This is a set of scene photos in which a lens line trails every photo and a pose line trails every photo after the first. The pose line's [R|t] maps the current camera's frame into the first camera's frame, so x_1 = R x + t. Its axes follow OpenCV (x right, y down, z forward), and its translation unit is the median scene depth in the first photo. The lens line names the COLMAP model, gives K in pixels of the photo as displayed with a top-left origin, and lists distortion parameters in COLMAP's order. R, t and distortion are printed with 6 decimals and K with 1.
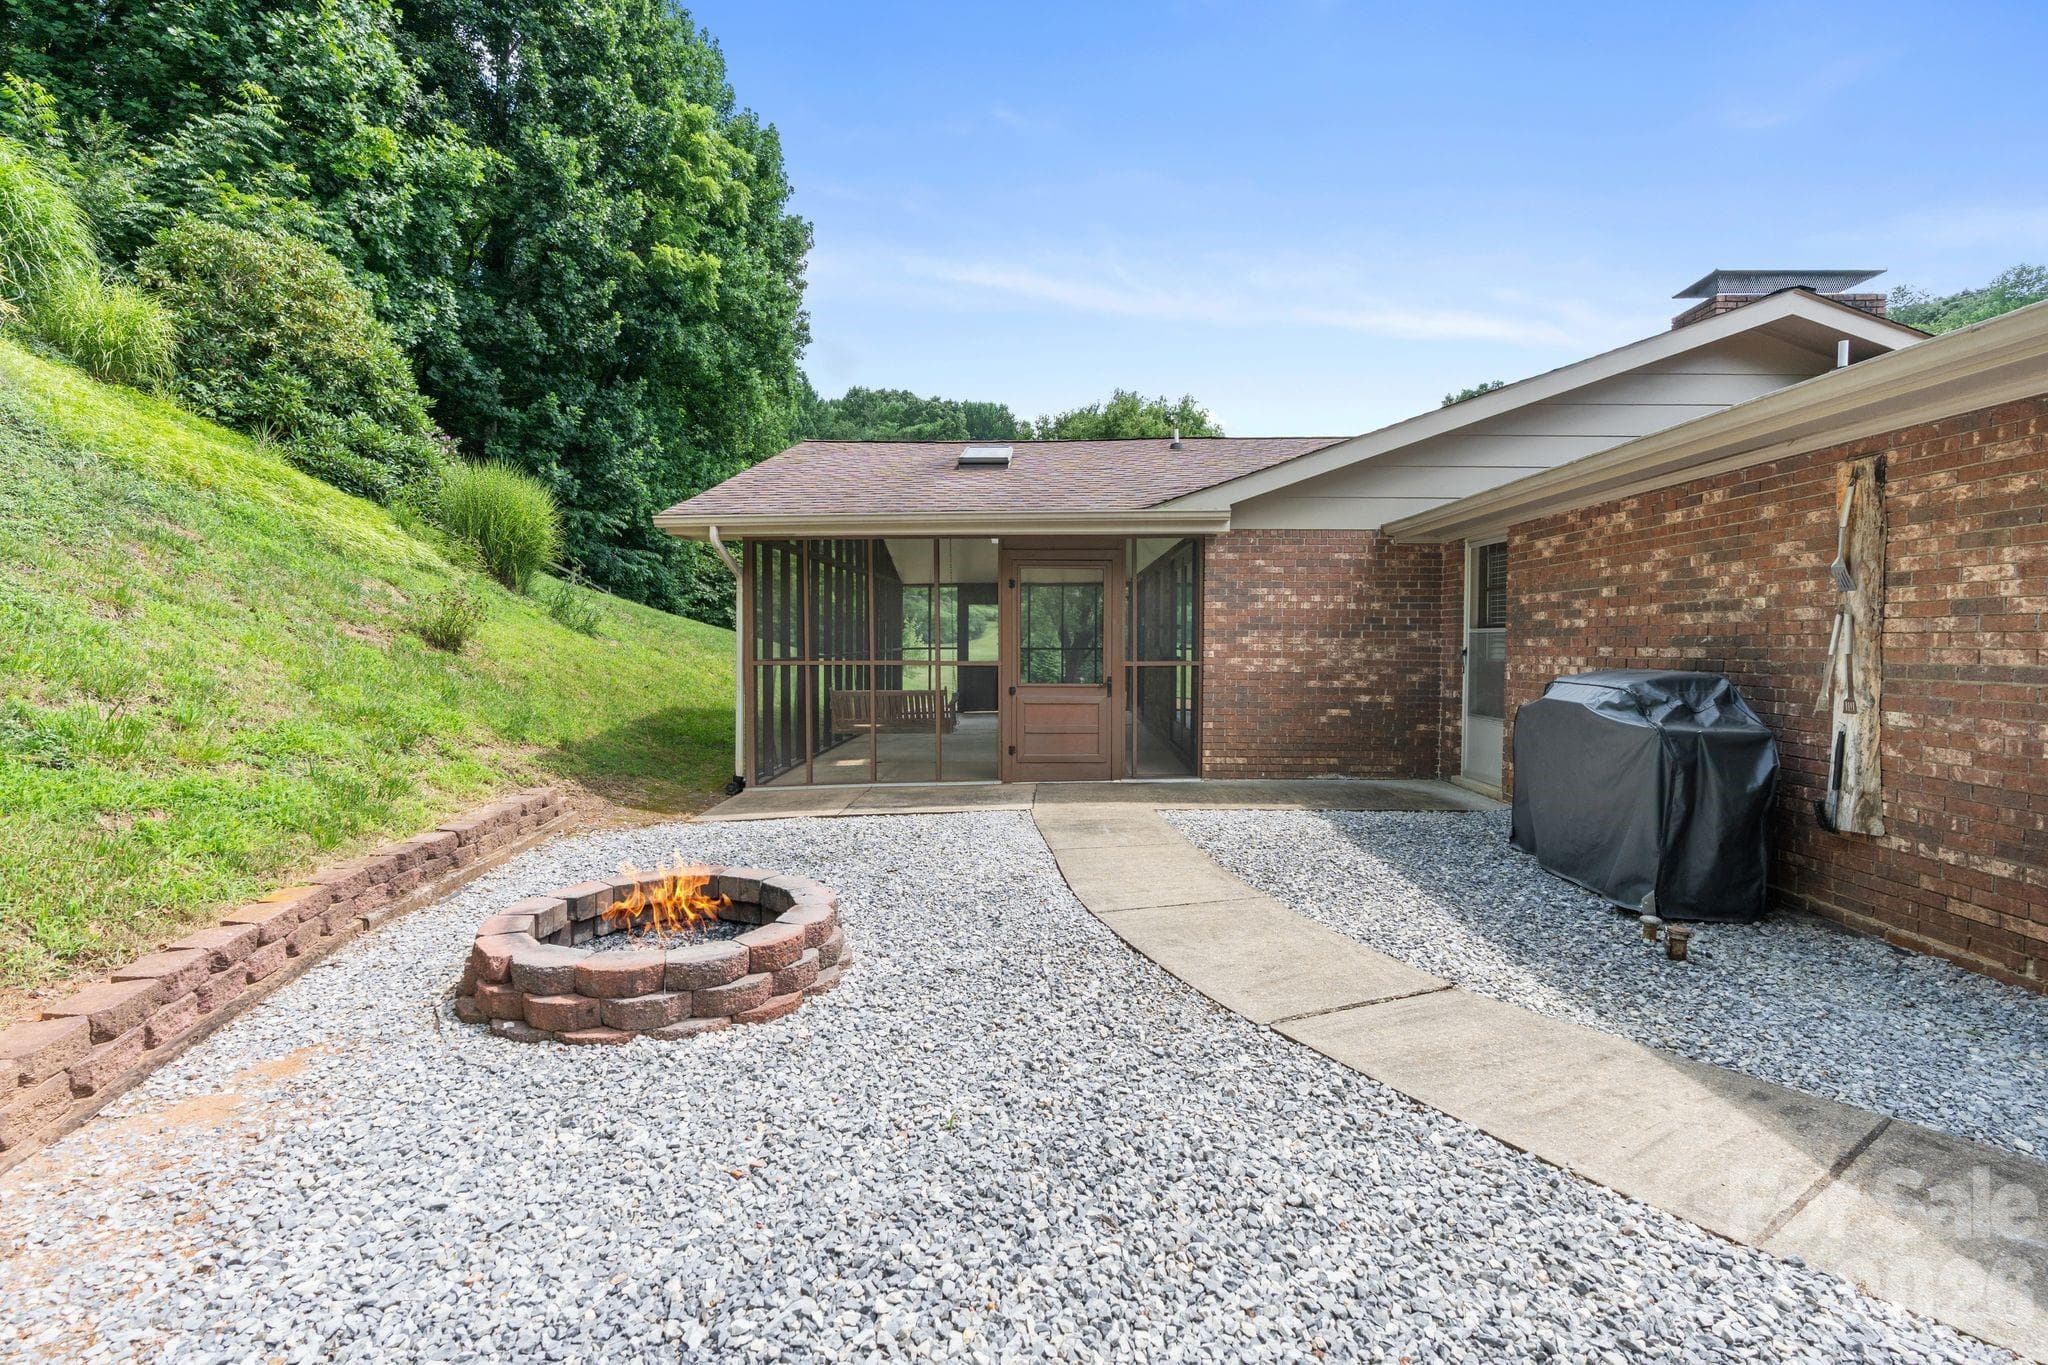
lens RADIAL K [[933.6, 0, 1012.2], [0, 933.6, 670.2], [0, 0, 1]] dist [-0.005689, 0.001351]
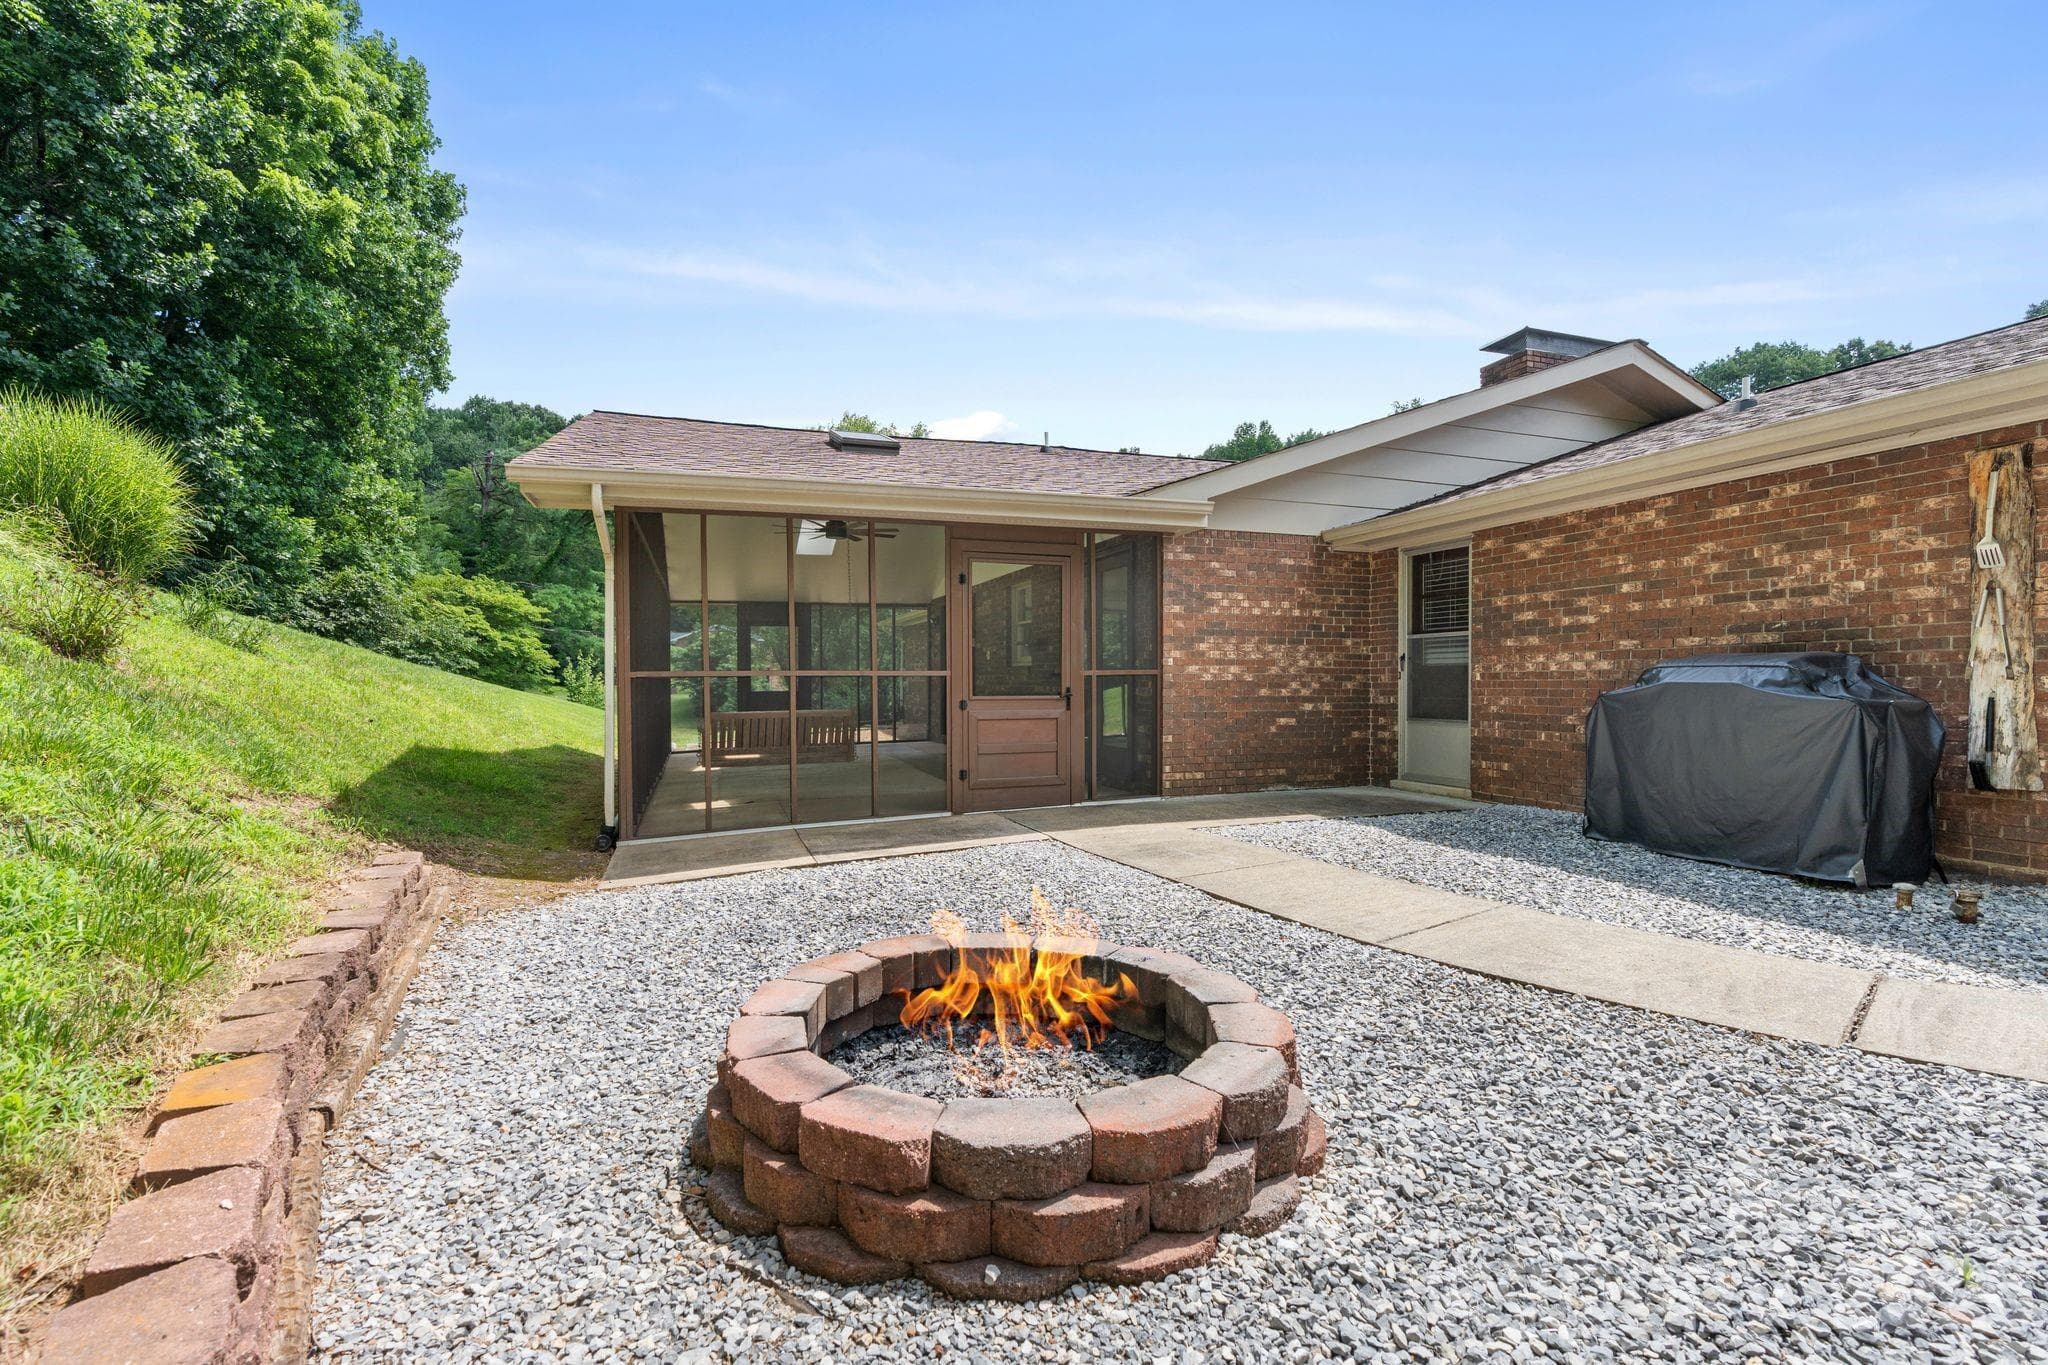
lens RADIAL K [[933.6, 0, 1026.9], [0, 933.6, 695.7], [0, 0, 1]] dist [-0.005689, 0.001351]
pose [[0.932371, -0.013011, 0.361269, -0.255866], [0.019485, 0.999708, -0.014283, 0.027066], [-0.360978, 0.020356, 0.932352, 0.186953]]
